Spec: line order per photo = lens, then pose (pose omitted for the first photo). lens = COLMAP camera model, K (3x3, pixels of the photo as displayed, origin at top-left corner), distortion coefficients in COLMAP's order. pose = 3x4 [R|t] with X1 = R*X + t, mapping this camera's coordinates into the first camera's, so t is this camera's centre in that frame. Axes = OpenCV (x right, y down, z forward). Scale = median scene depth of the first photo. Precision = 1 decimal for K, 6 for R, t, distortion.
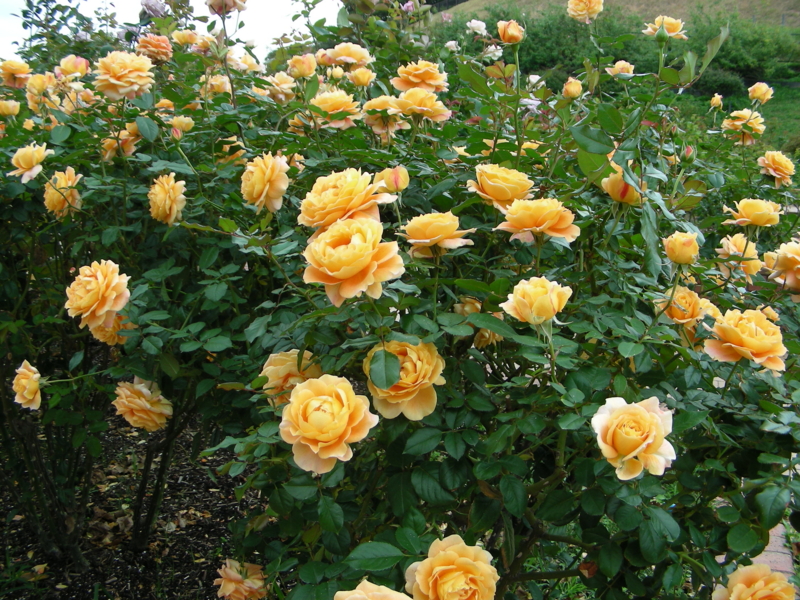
lens RADIAL K [[962.4, 0, 400.0], [0, 962.4, 300.0], [0, 0, 1]] dist [-0.009376, -0.020323]
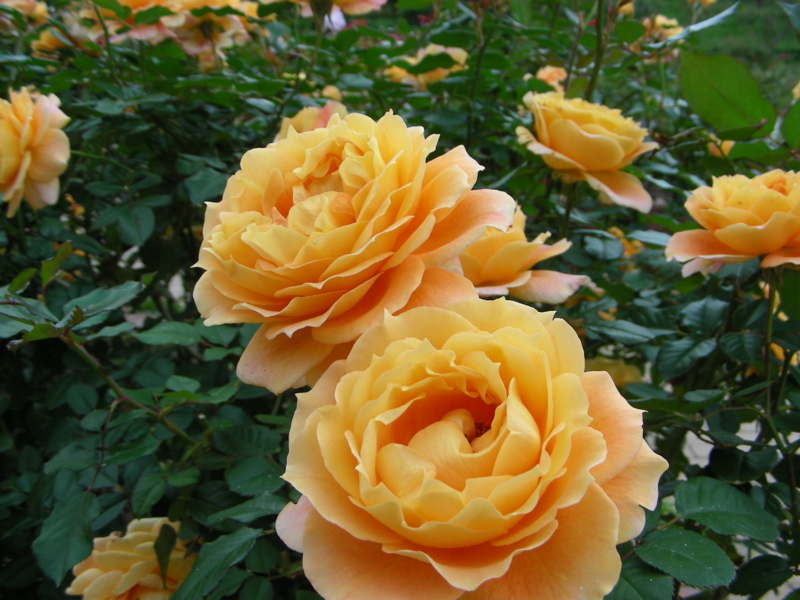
lens RADIAL K [[962.4, 0, 400.0], [0, 962.4, 300.0], [0, 0, 1]] dist [-0.009376, -0.020323]
pose [[0.964546, -0.094771, 0.246314, -0.081329], [0.077932, 0.993961, 0.077257, -0.069403], [-0.252148, -0.055323, 0.966106, 0.472288]]
